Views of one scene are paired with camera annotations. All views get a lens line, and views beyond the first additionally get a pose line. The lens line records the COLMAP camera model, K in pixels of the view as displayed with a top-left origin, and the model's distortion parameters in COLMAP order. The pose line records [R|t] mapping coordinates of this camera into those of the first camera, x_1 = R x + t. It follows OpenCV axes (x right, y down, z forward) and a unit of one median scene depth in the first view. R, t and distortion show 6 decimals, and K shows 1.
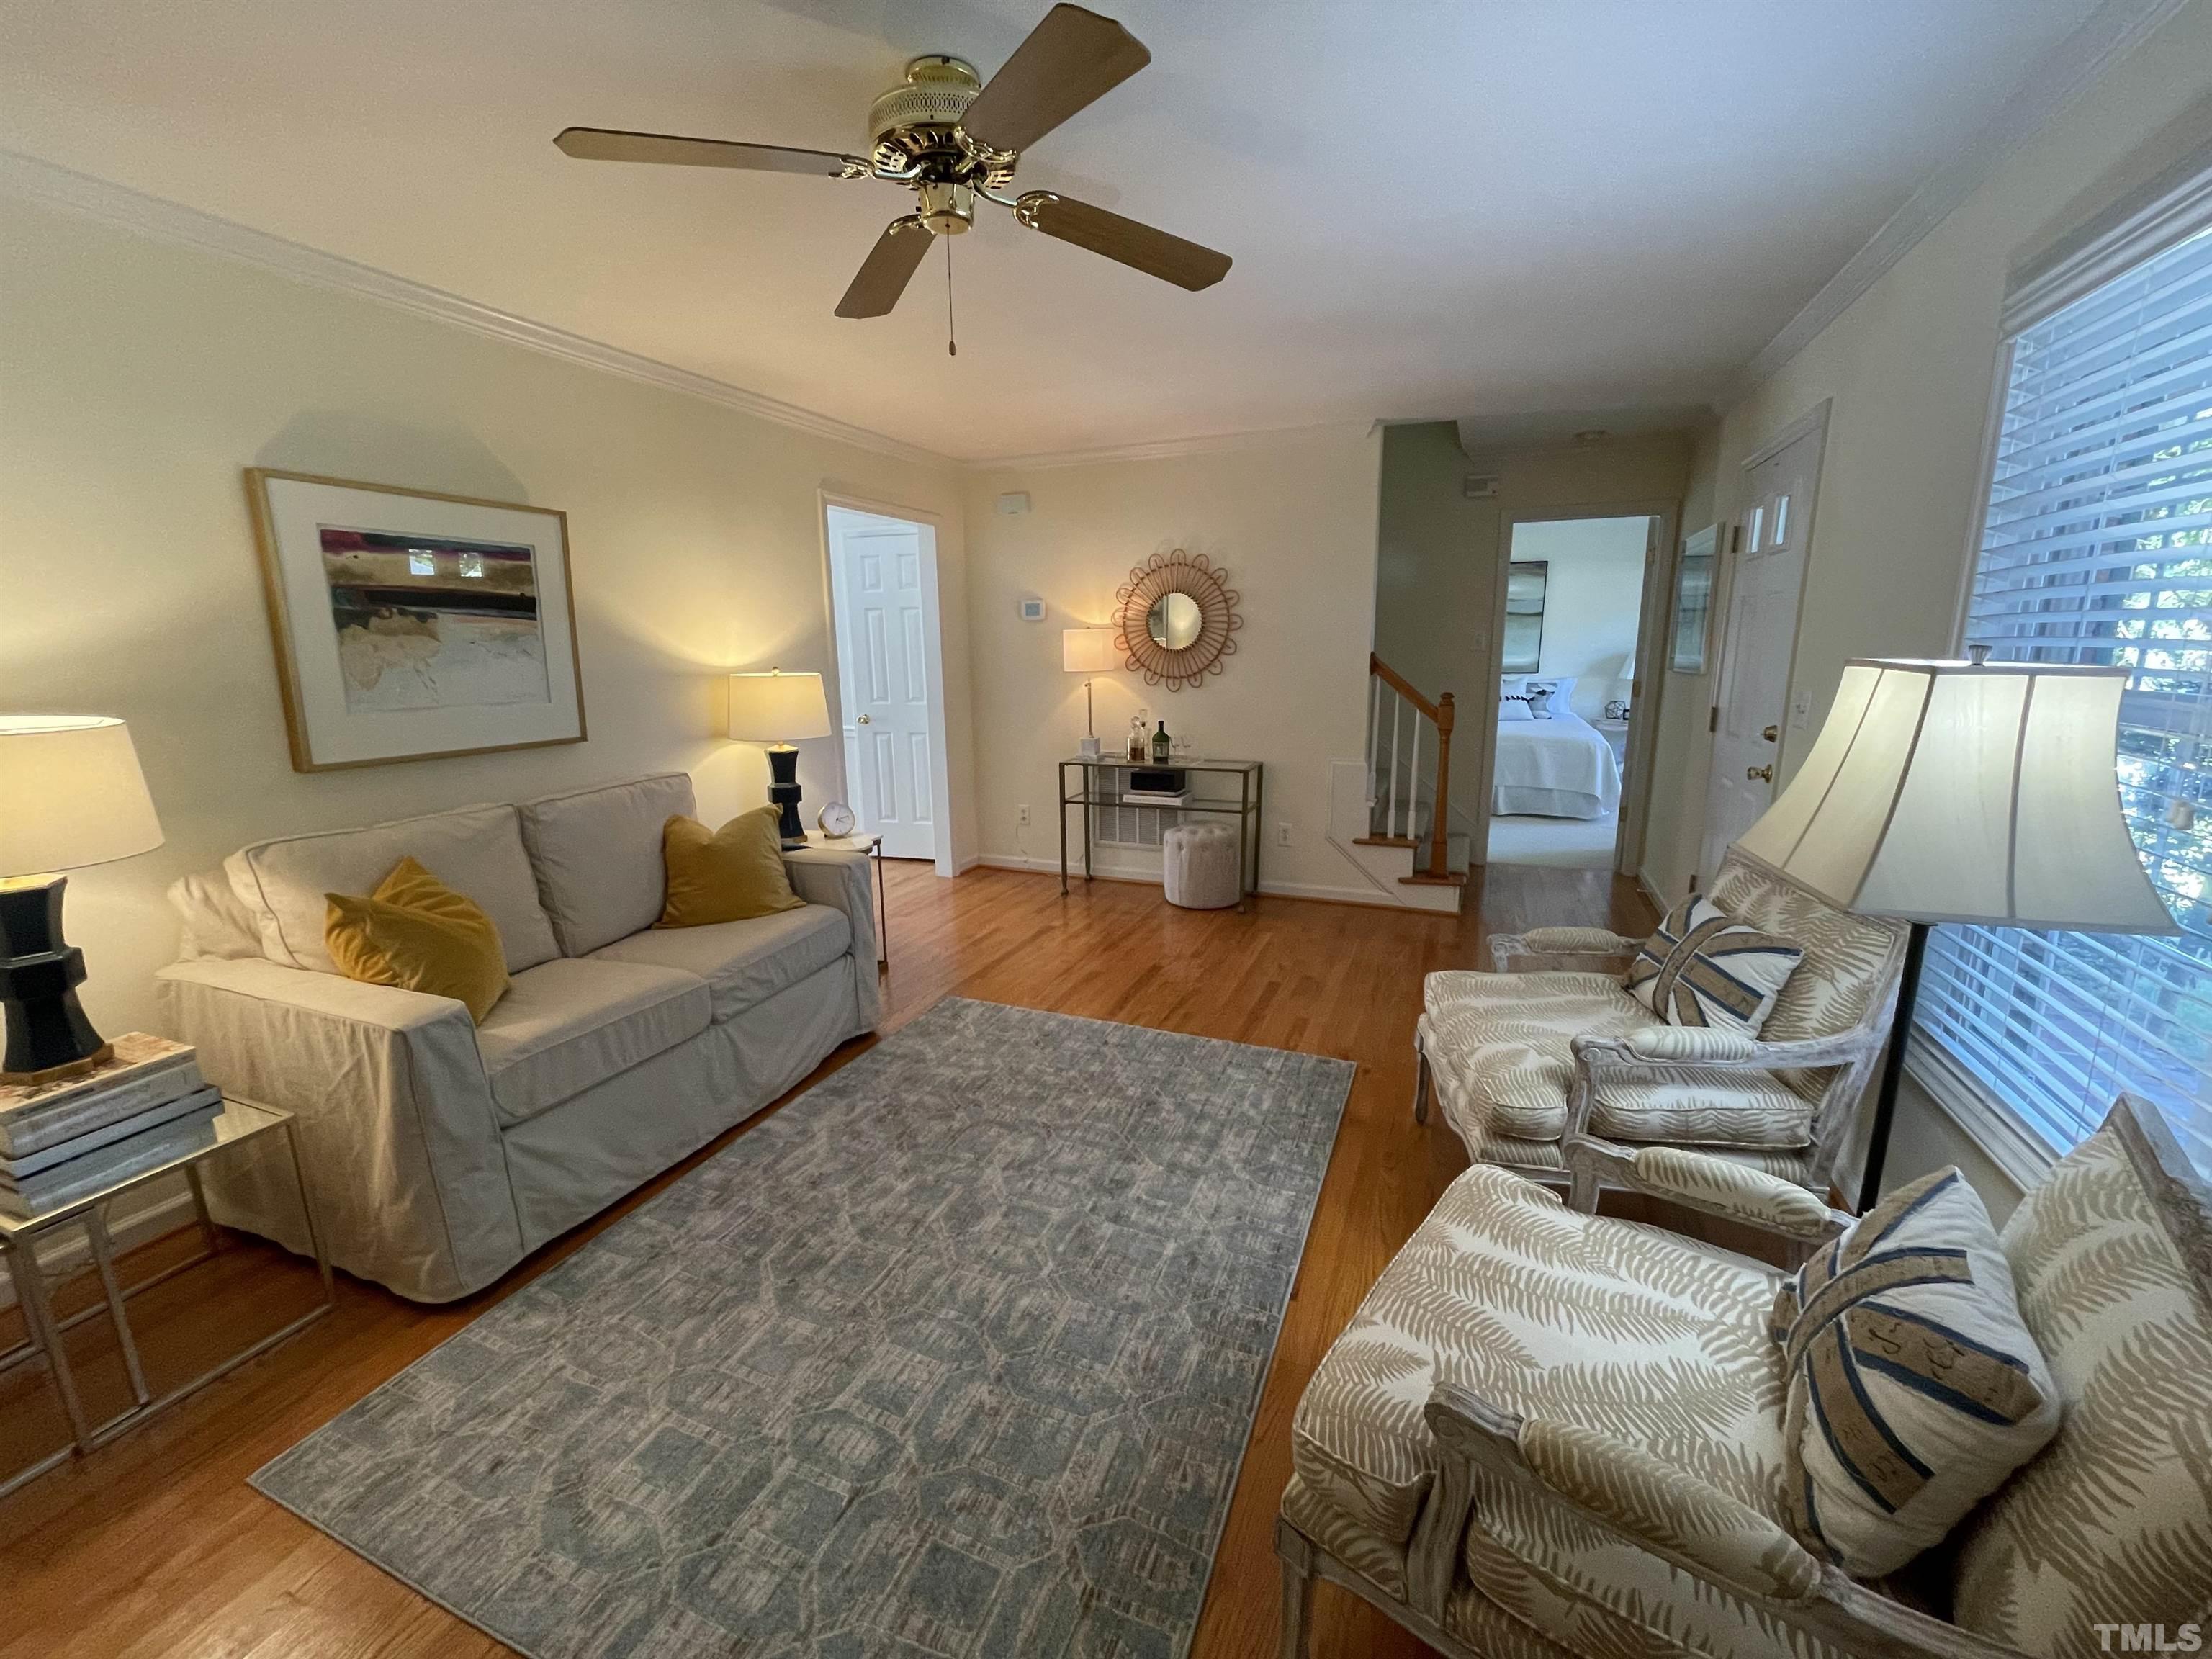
lens RADIAL K [[896.3, 0, 1089.2], [0, 896.3, 836.9], [0, 0, 1]] dist [0.001744, 0.000006]
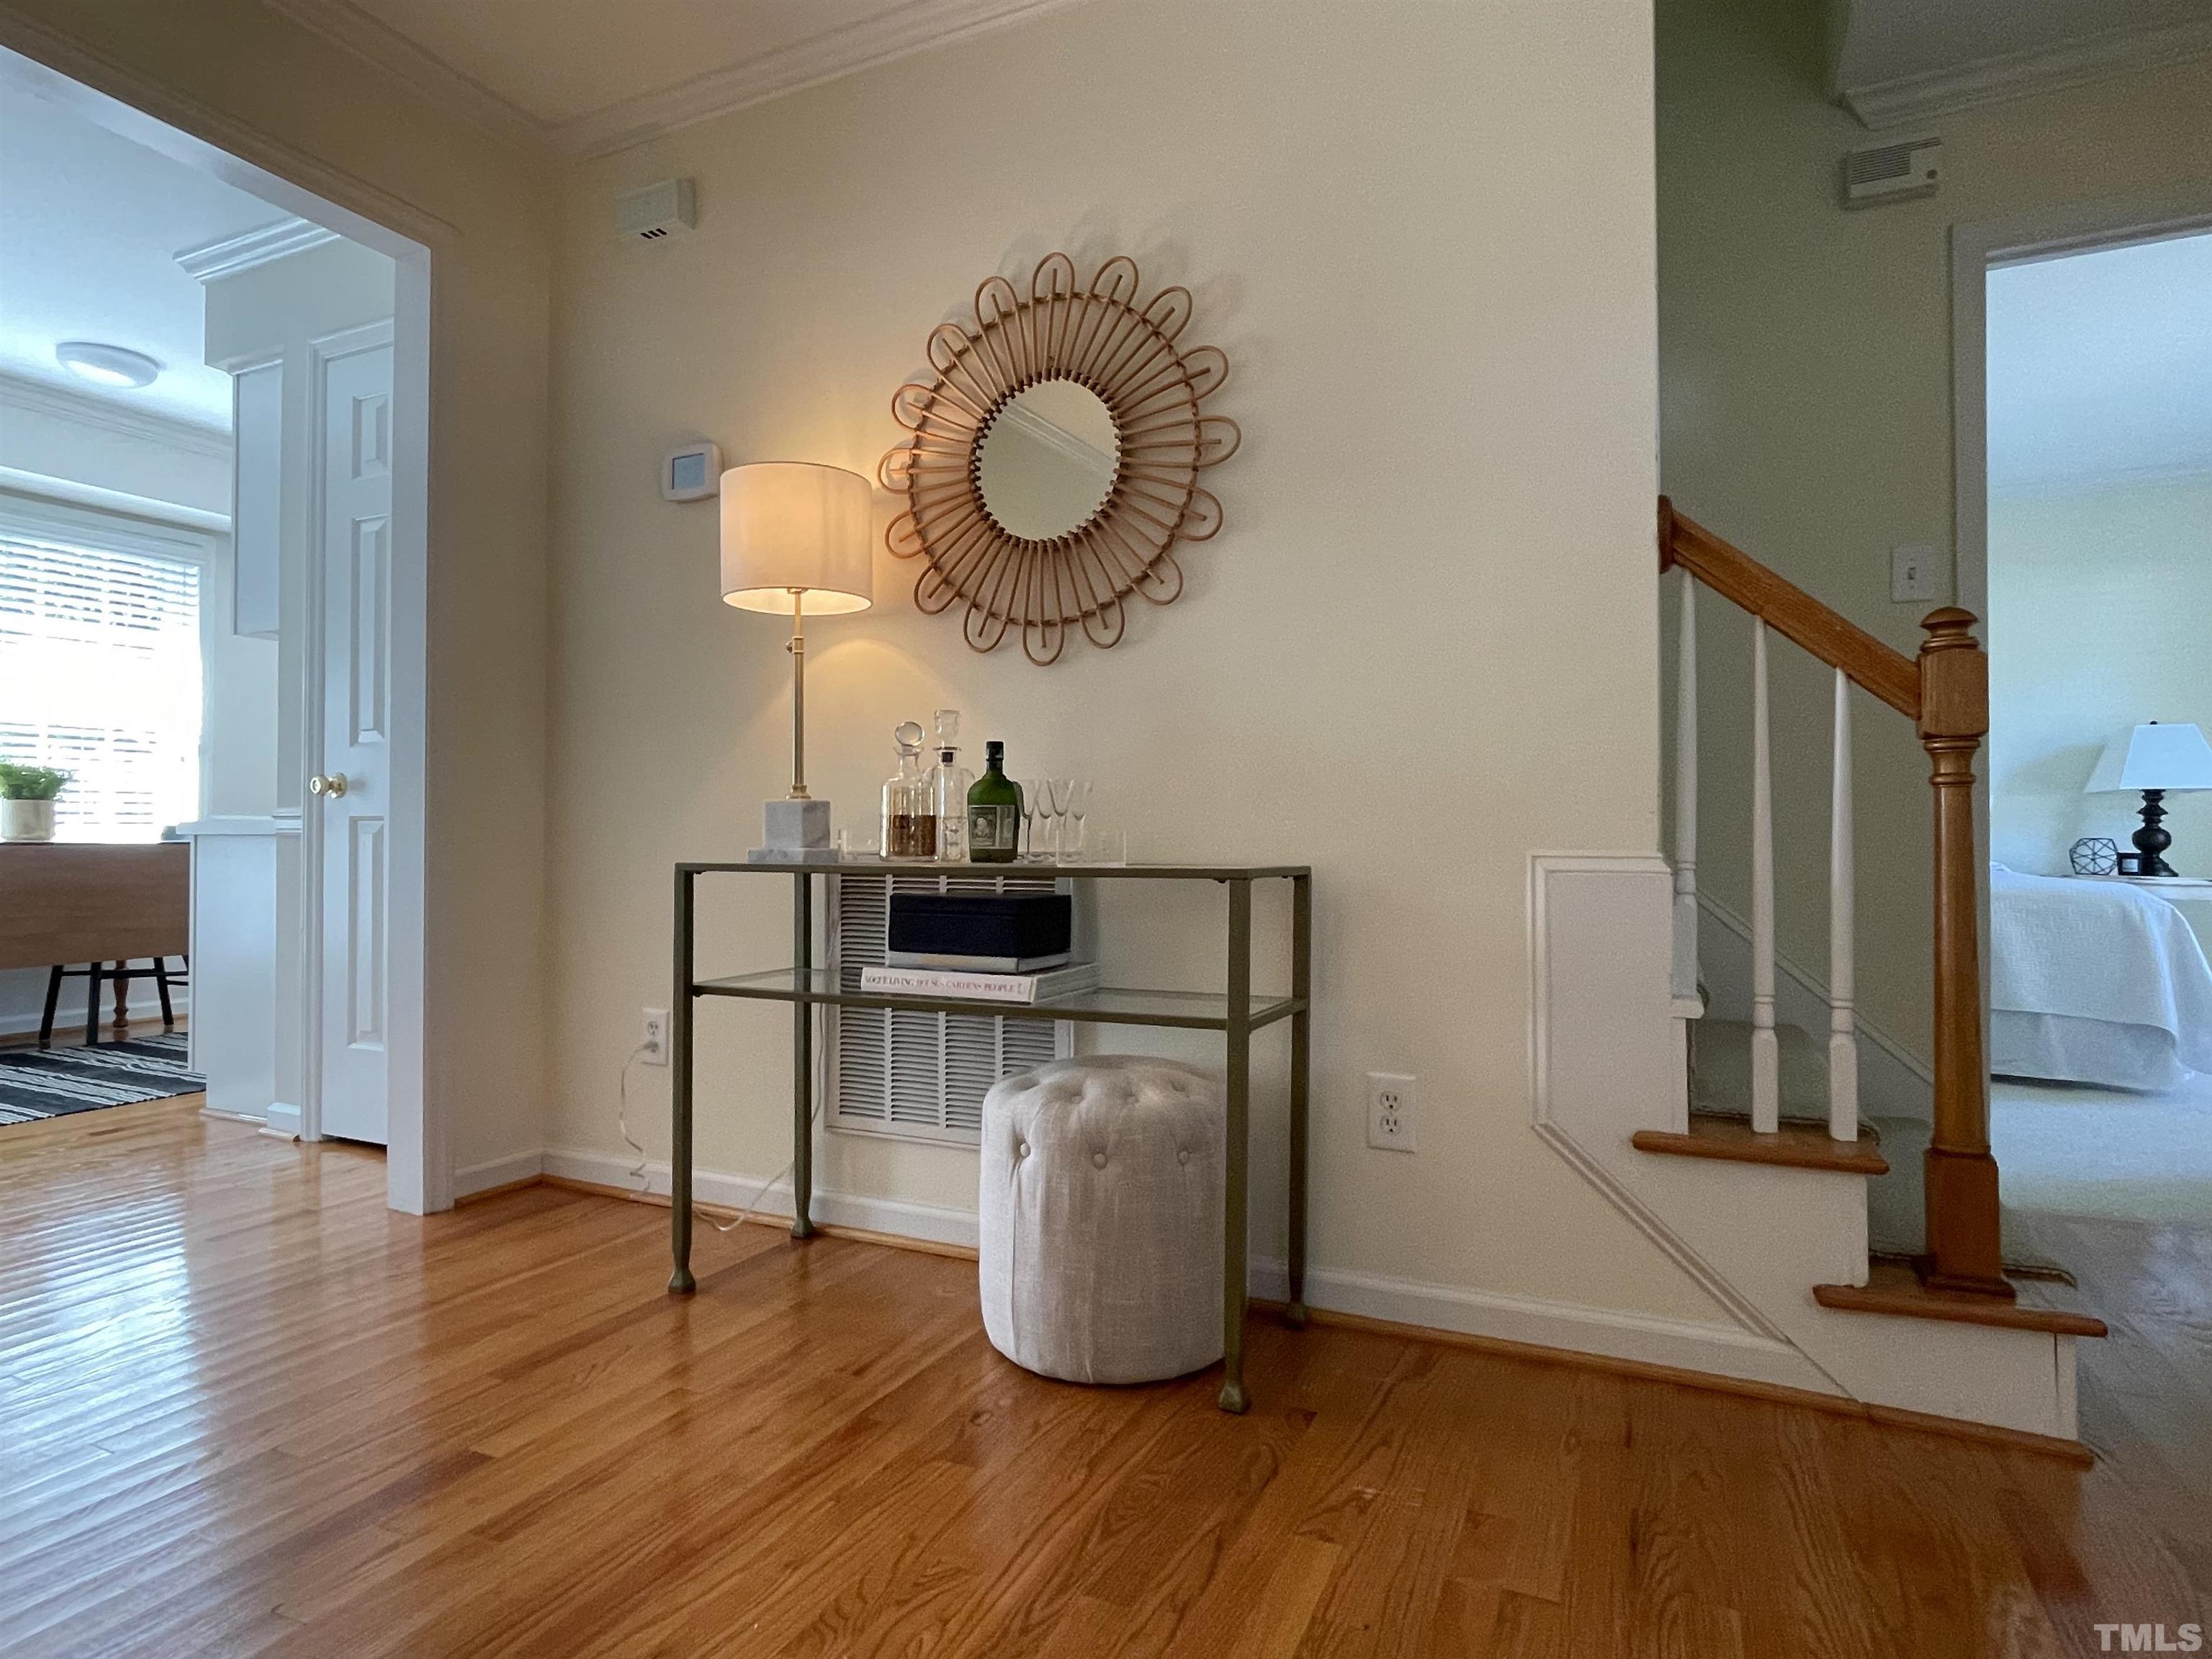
lens RADIAL K [[1212.2, 0, 1109.5], [0, 1212.2, 809.6], [0, 0, 1]] dist [0.004496, -0.000582]
pose [[0.999120, 0.013824, -0.039605, 0.140247], [-0.022638, 0.972543, -0.231621, -0.004418], [0.035316, 0.232314, 0.972000, 0.585435]]
